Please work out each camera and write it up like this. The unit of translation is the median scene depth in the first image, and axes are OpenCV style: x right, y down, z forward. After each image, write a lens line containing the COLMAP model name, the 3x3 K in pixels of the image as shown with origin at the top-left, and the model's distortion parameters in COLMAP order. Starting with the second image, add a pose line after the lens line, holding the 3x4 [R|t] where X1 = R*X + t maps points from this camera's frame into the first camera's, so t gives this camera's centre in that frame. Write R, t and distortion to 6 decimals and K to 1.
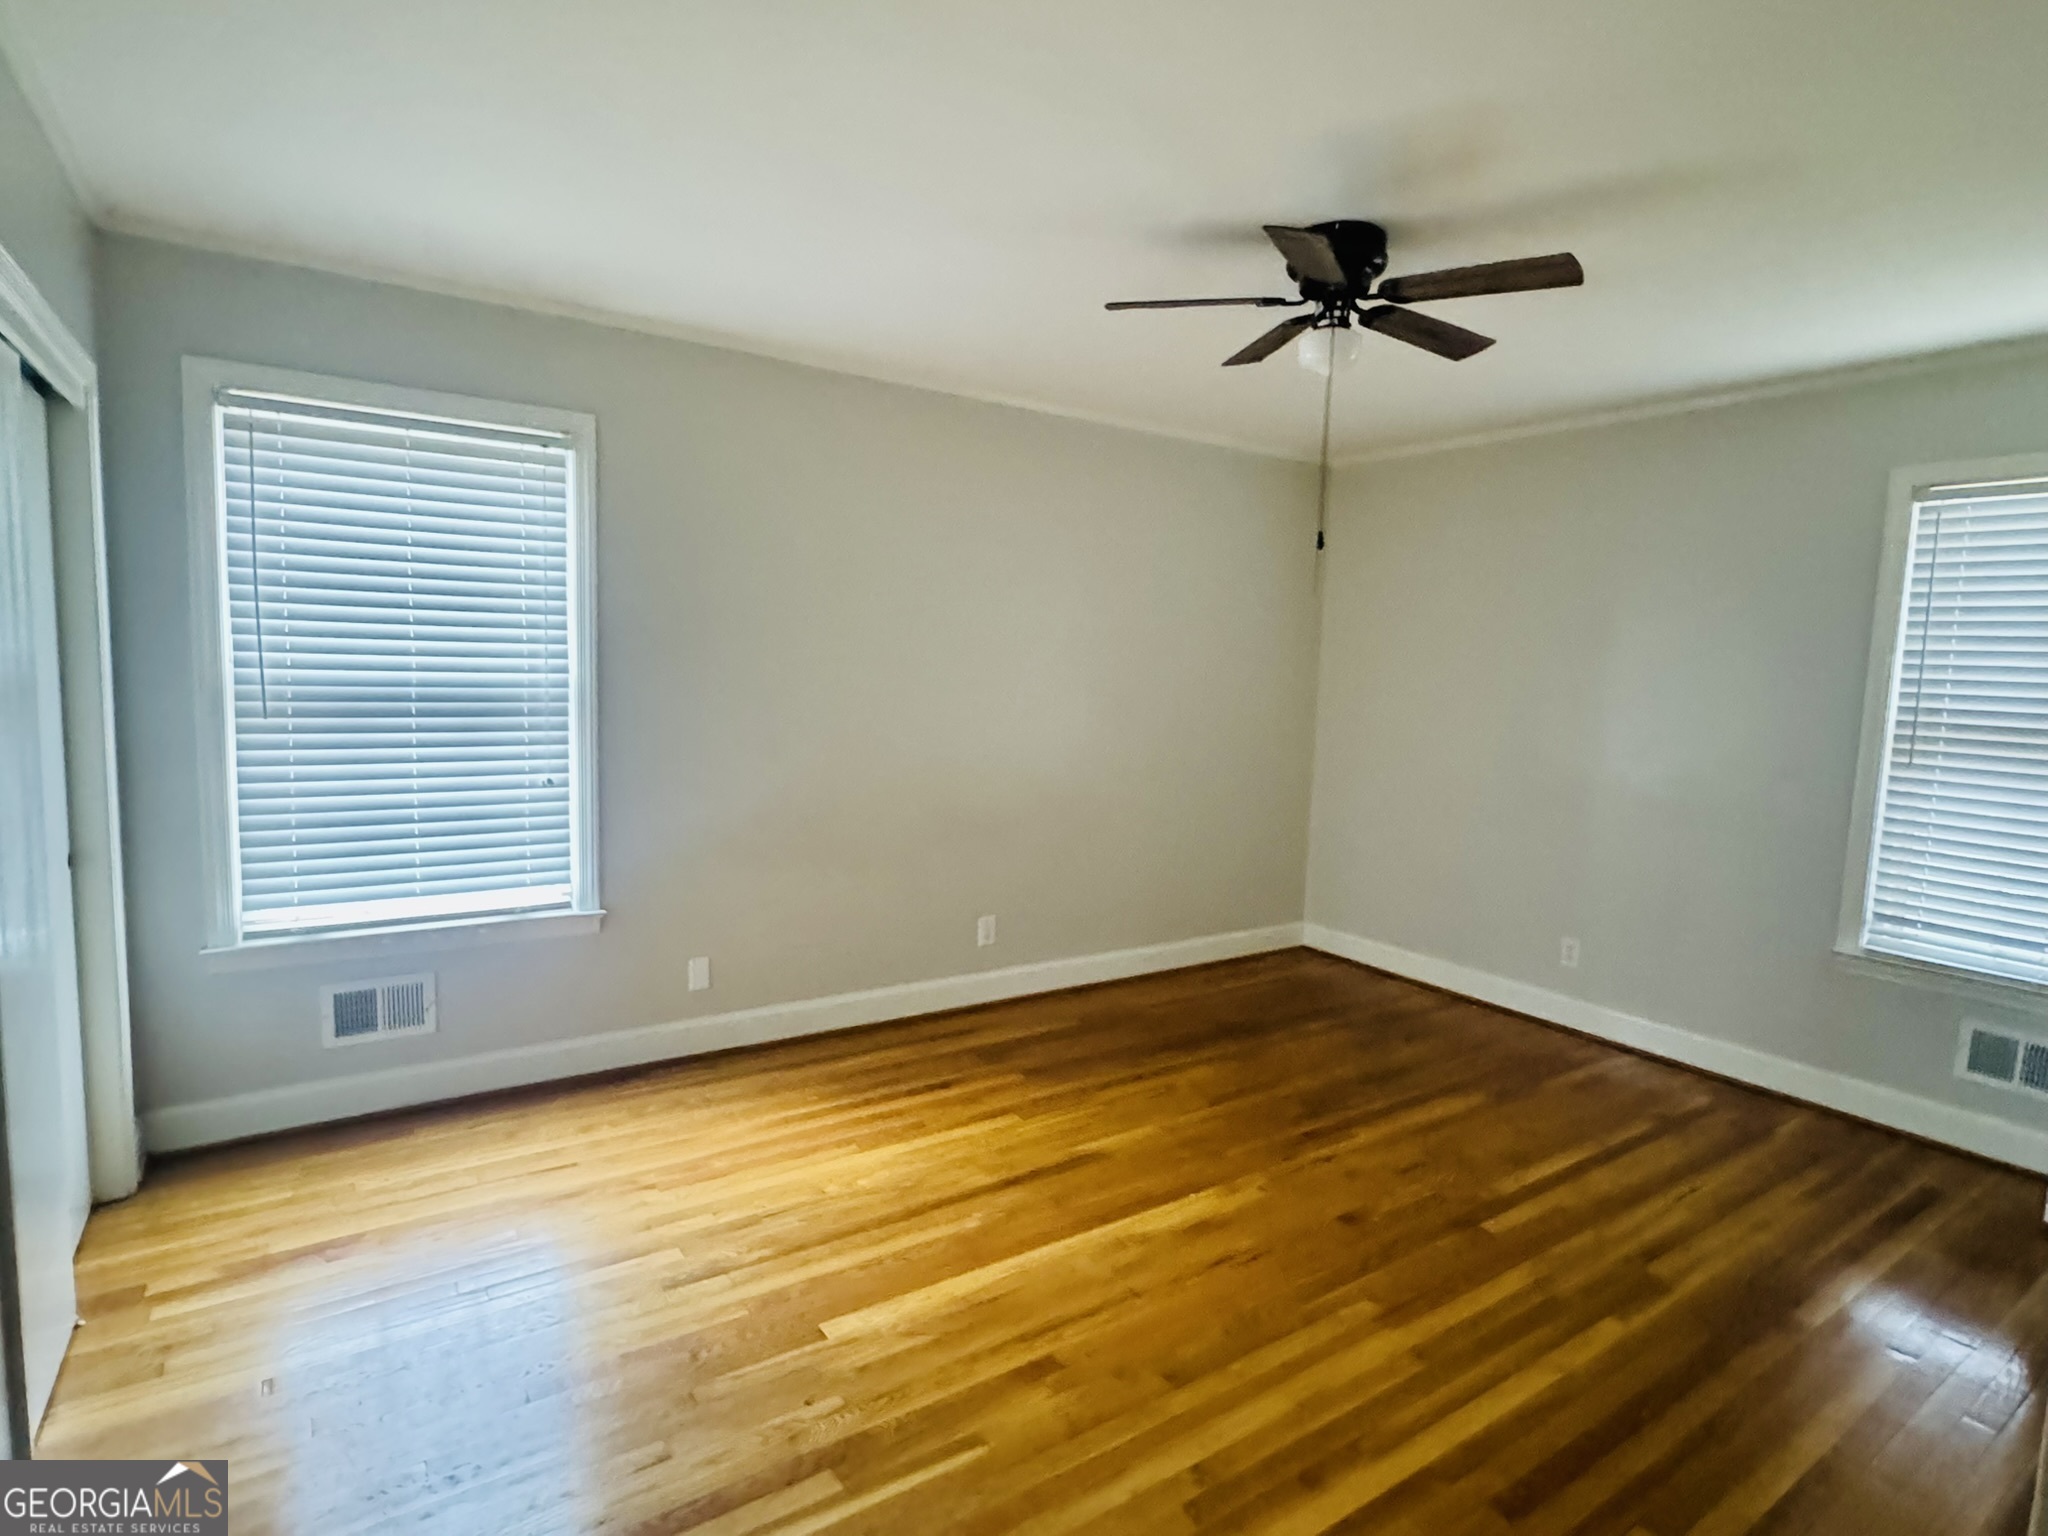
lens RADIAL K [[1073.0, 0, 1023.1], [0, 1073.0, 766.0], [0, 0, 1]] dist [0.001700, 0.000296]
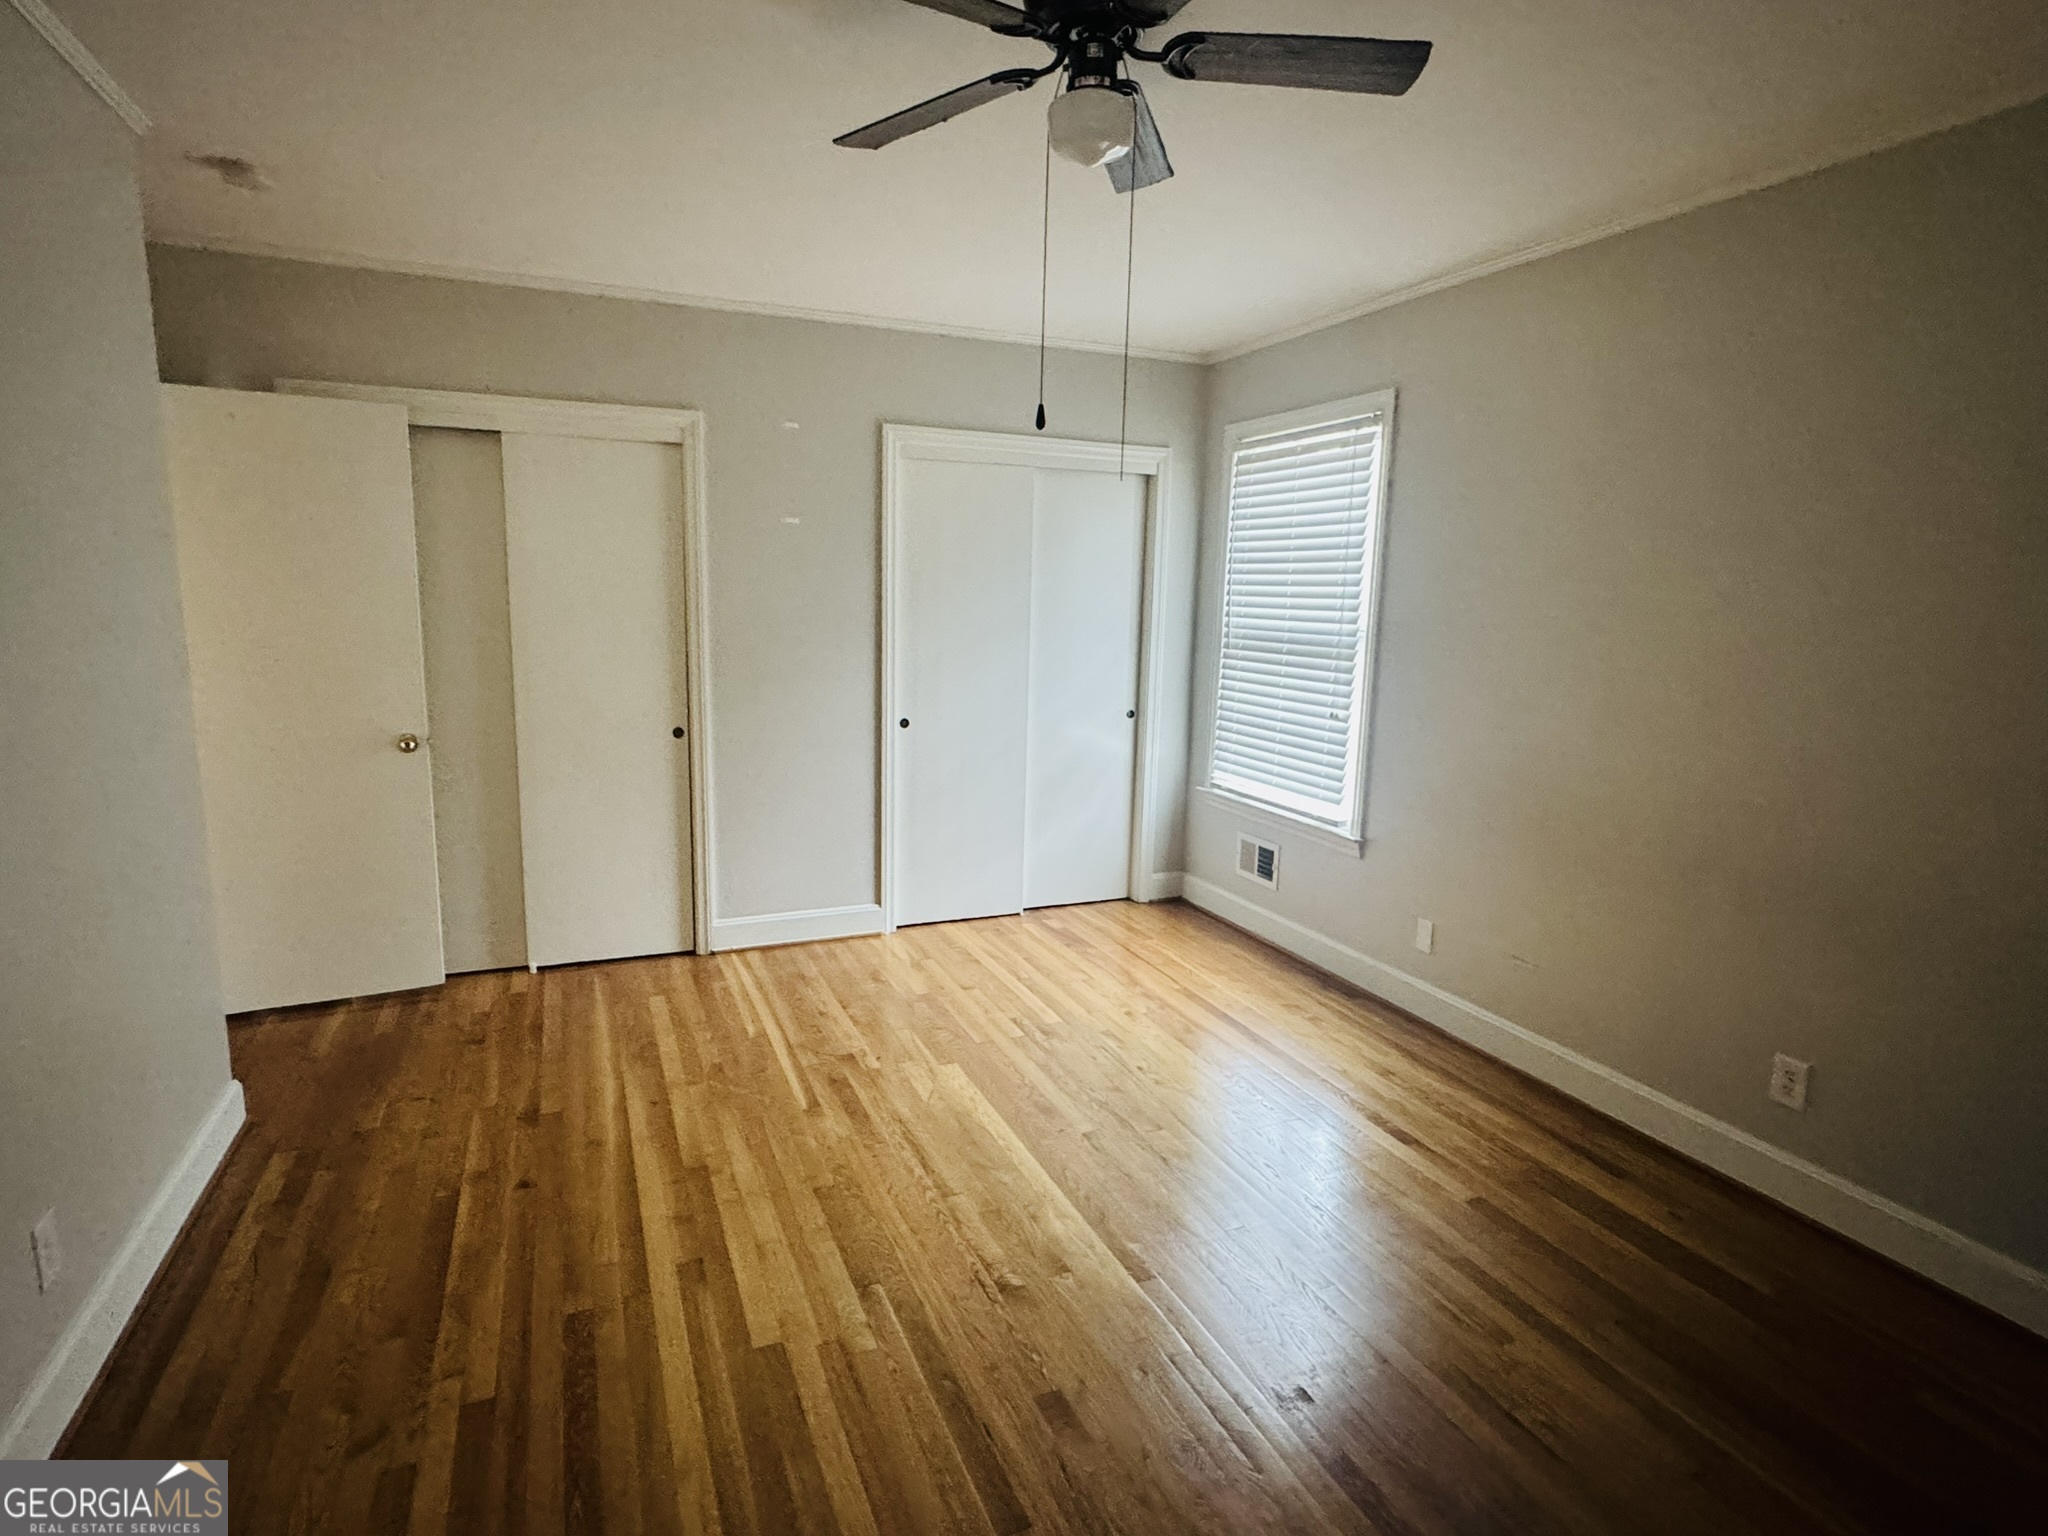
lens RADIAL K [[1073.0, 0, 1020.9], [0, 1073.0, 770.0], [0, 0, 1]] dist [0.001700, 0.000296]
pose [[-0.199026, 0.127095, -0.971718, 0.851671], [-0.124988, 0.980165, 0.153800, -0.070944], [0.971991, 0.152063, -0.179193, 0.960705]]
